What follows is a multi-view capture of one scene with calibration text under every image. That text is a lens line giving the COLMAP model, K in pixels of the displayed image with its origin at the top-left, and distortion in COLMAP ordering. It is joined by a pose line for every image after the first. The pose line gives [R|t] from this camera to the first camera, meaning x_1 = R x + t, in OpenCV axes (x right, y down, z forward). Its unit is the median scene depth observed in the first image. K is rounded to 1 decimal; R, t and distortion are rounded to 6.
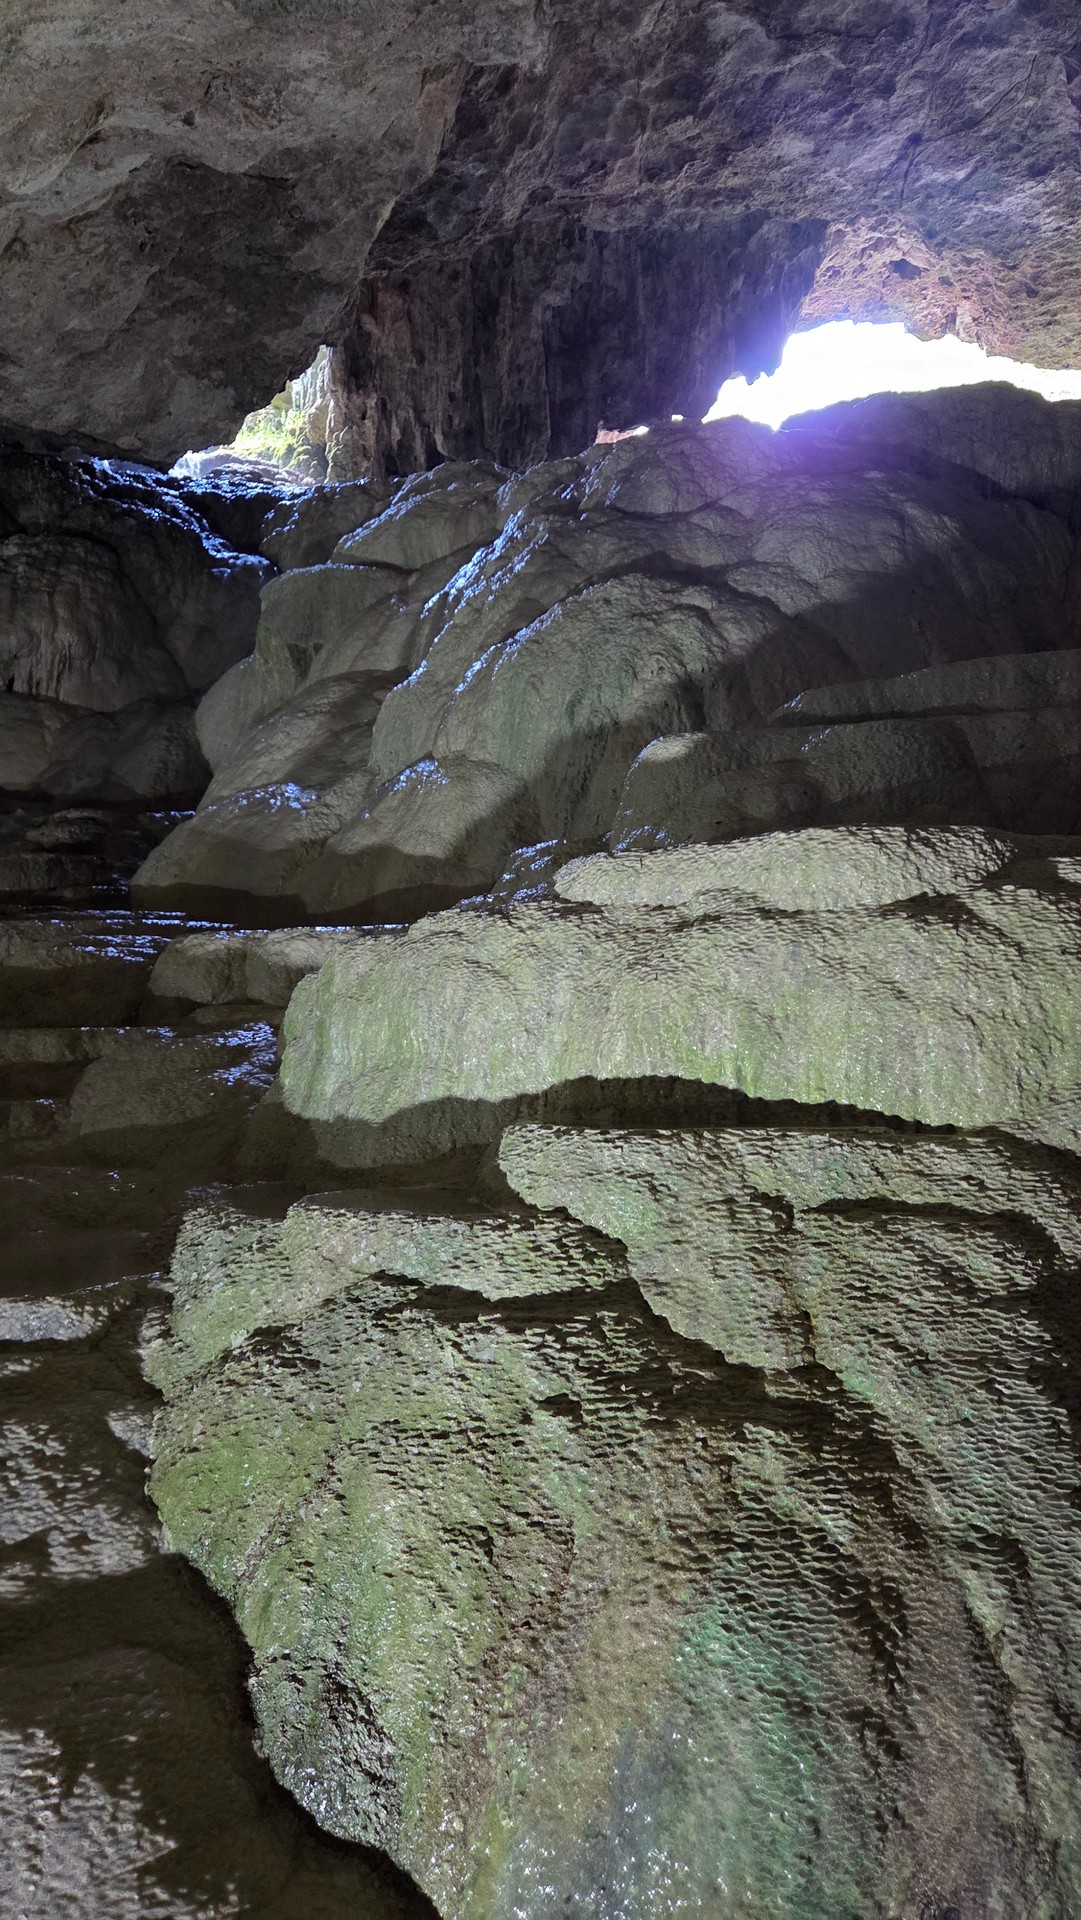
lens RADIAL K [[1285.2, 0, 535.0], [0, 1285.2, 957.8], [0, 0, 1]] dist [0.069049, -0.059114]
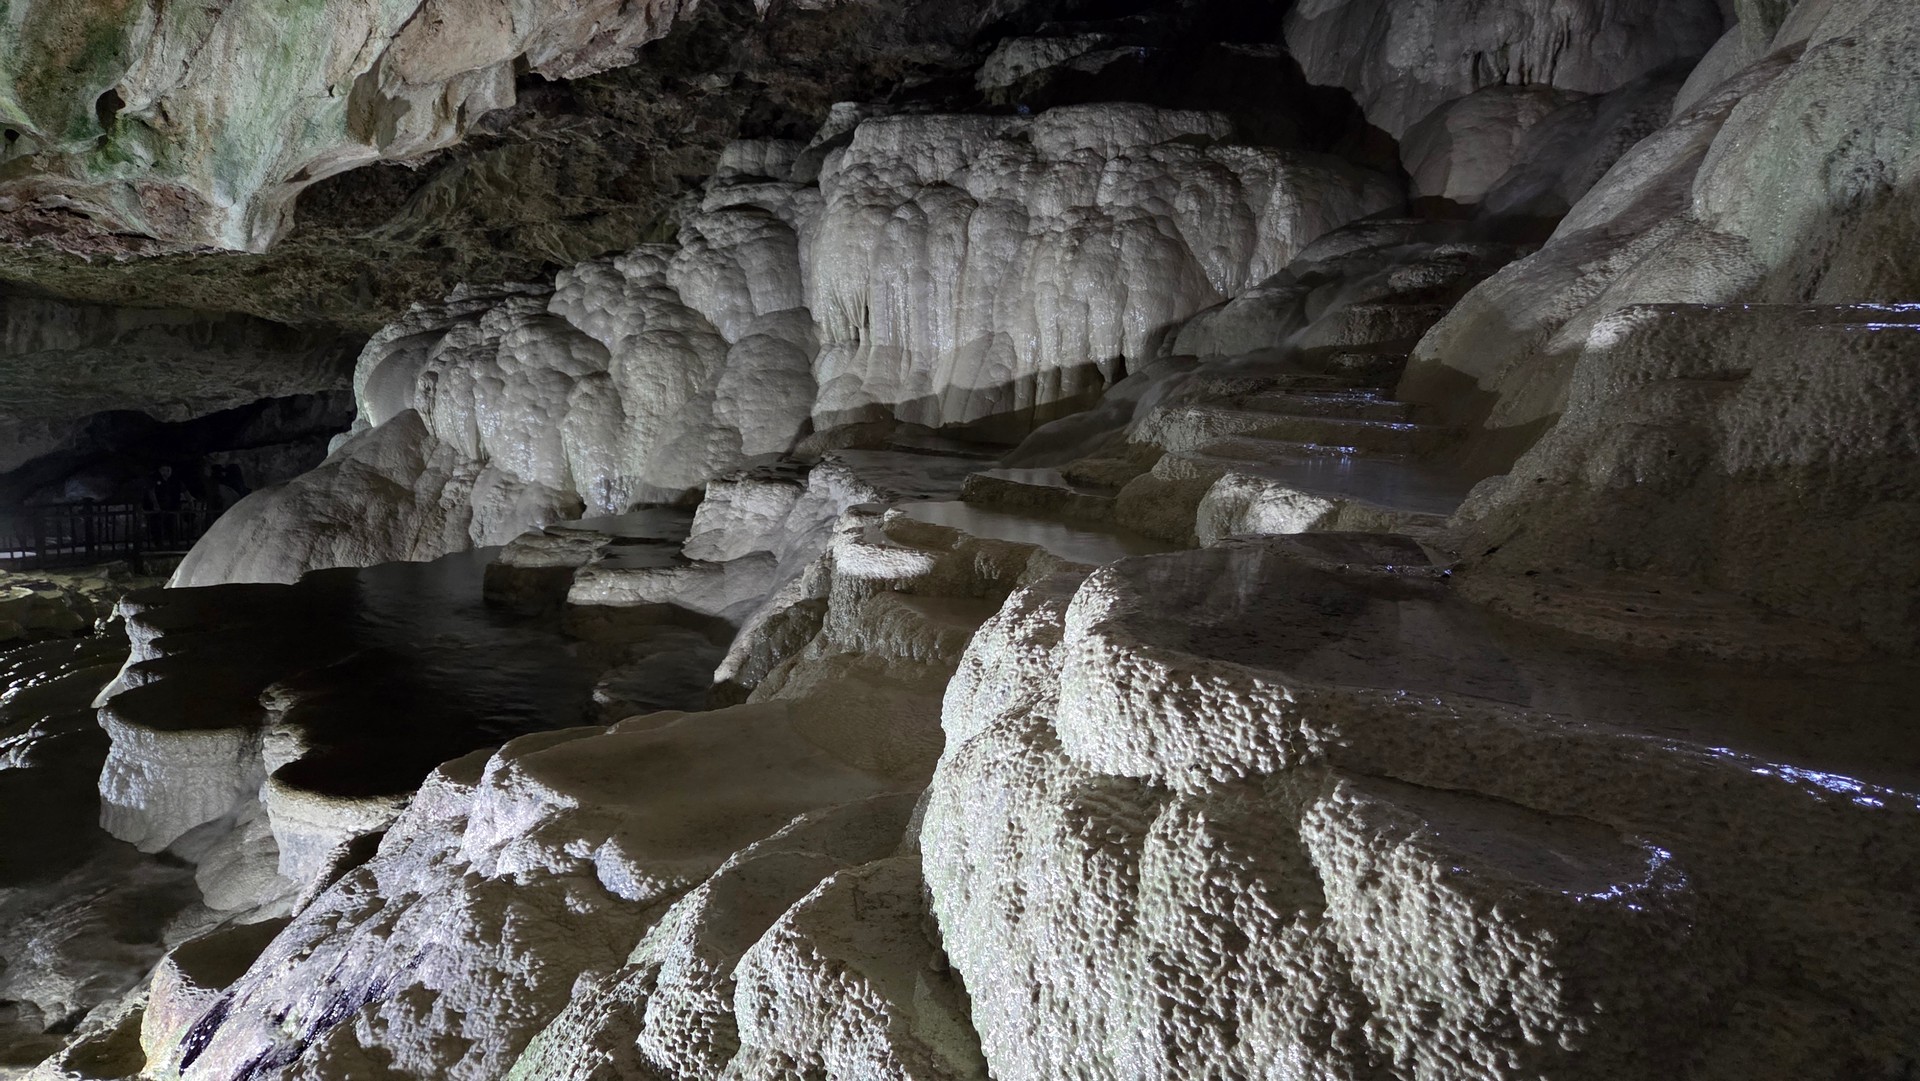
lens RADIAL K [[1285.2, 0, 950.9], [0, 1285.2, 542.5], [0, 0, 1]] dist [0.069049, -0.059114]
pose [[0.555309, 0.173578, -0.813328, 0.437556], [-0.003043, 0.978394, 0.206728, -0.176057], [0.831638, -0.112322, 0.543840, 0.311452]]
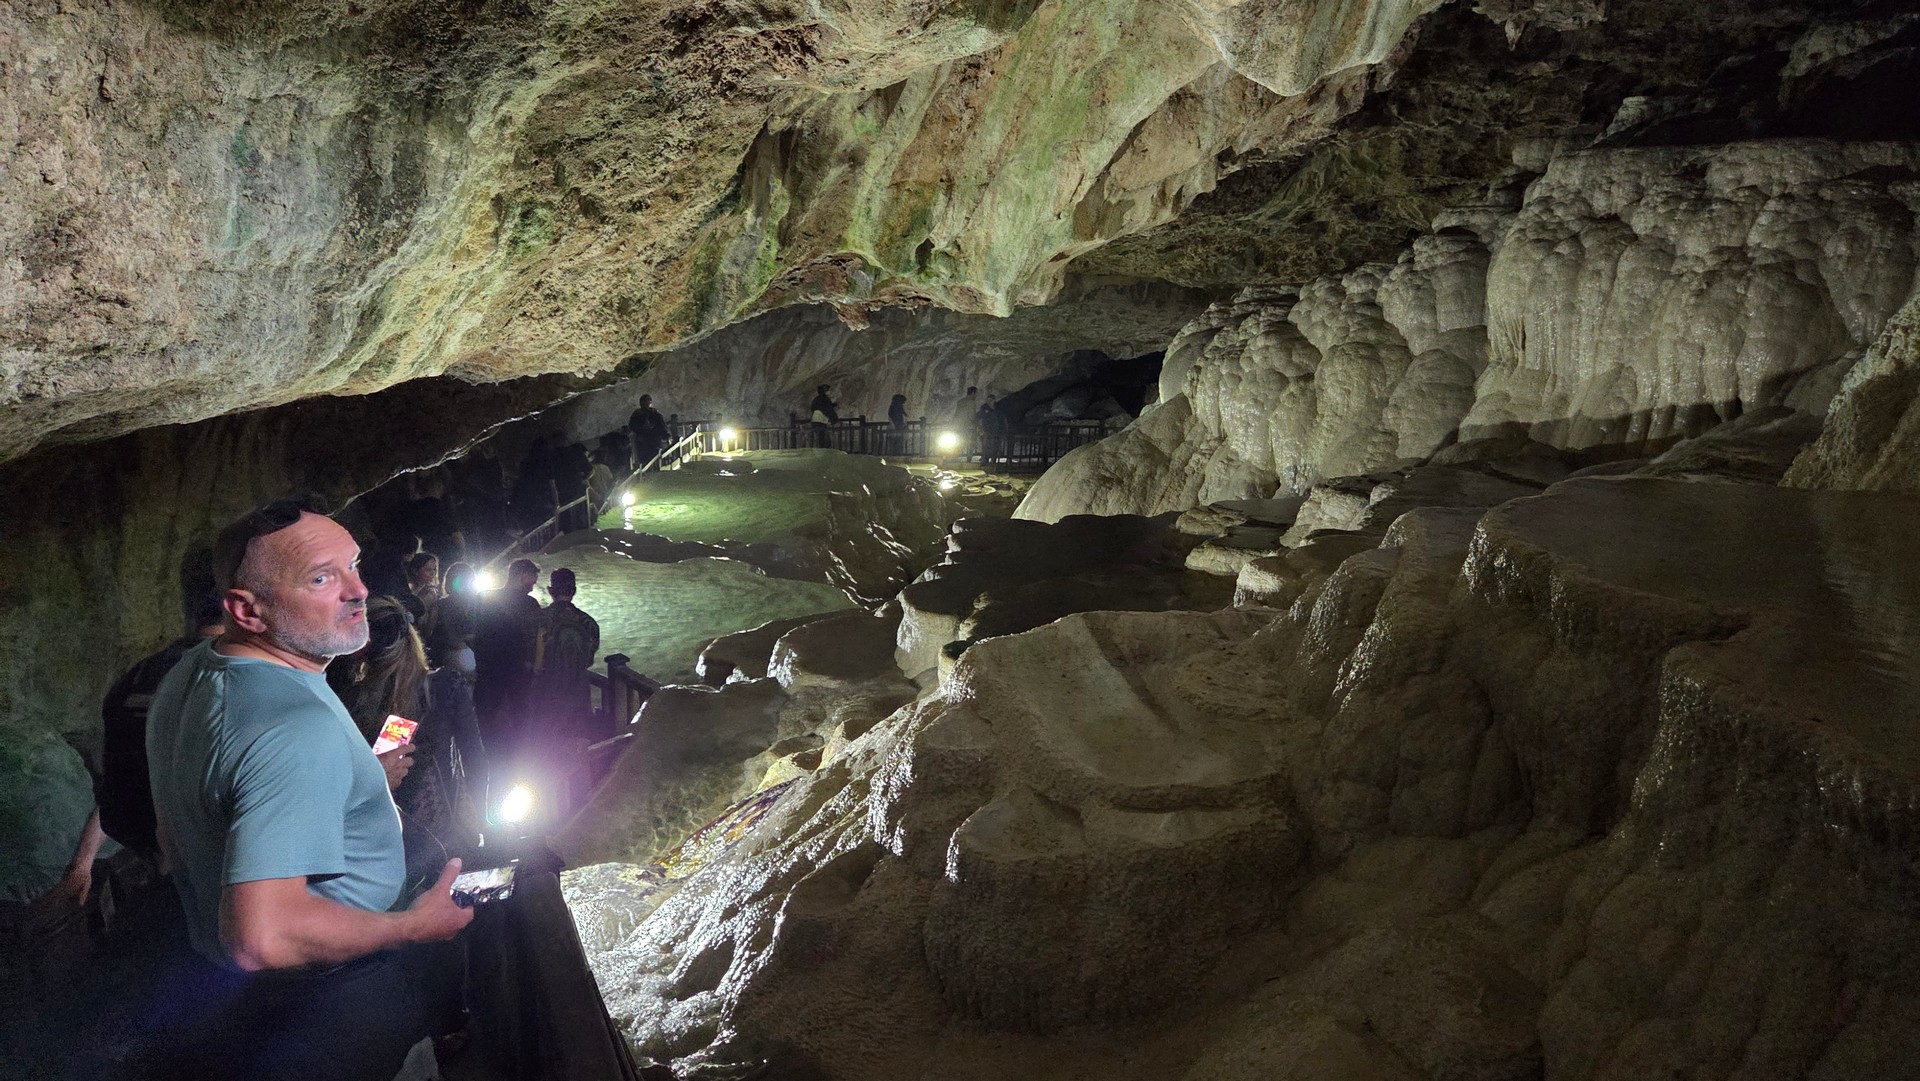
lens RADIAL K [[1285.2, 0, 944.6], [0, 1285.2, 532.8], [0, 0, 1]] dist [0.069049, -0.059114]
pose [[-0.118236, 0.245361, -0.962195, 1.103362], [0.037648, 0.969403, 0.242572, -0.396476], [0.992272, -0.007544, -0.123855, 0.684257]]
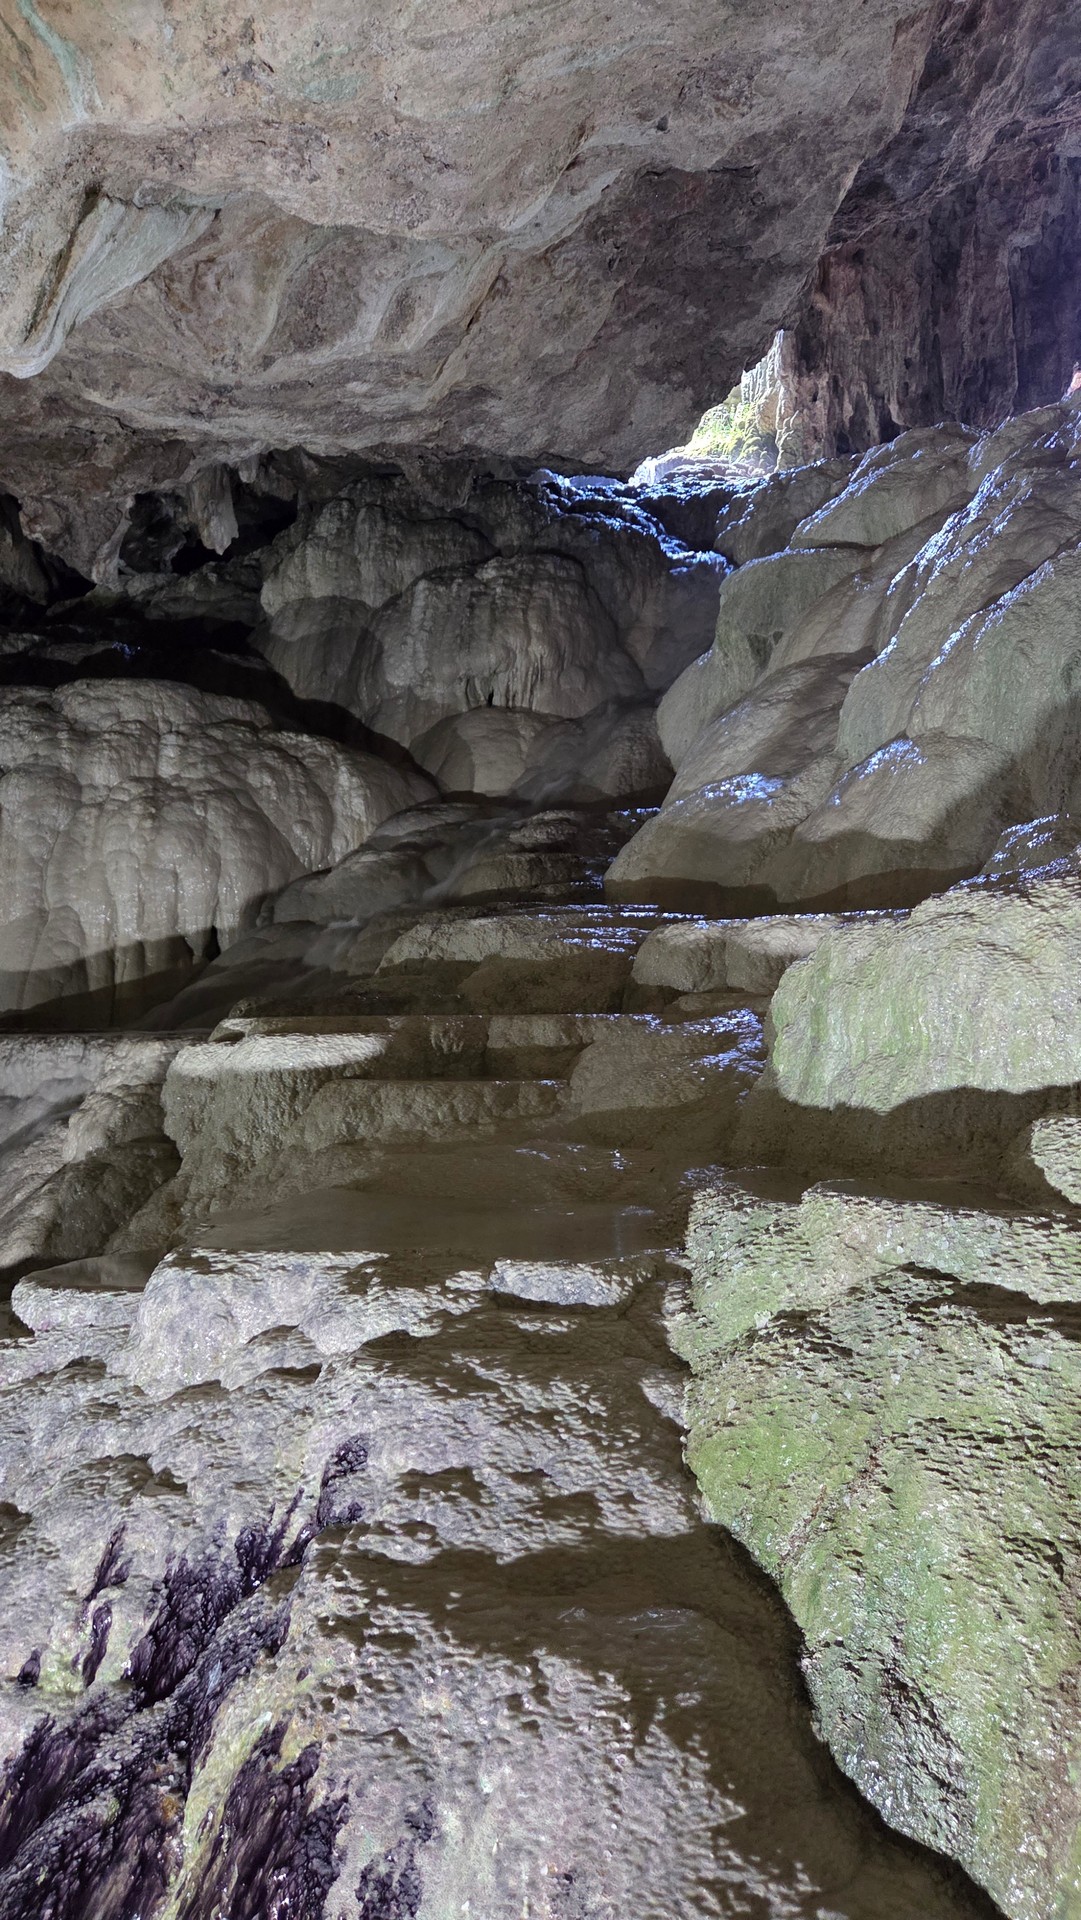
lens RADIAL K [[1285.2, 0, 562.9], [0, 1285.2, 966.2], [0, 0, 1]] dist [0.069049, -0.059114]
pose [[0.949648, -0.007795, -0.313221, -0.029837], [0.011431, 0.999887, 0.009776, 0.004100], [0.313110, -0.012864, 0.949630, 0.001113]]
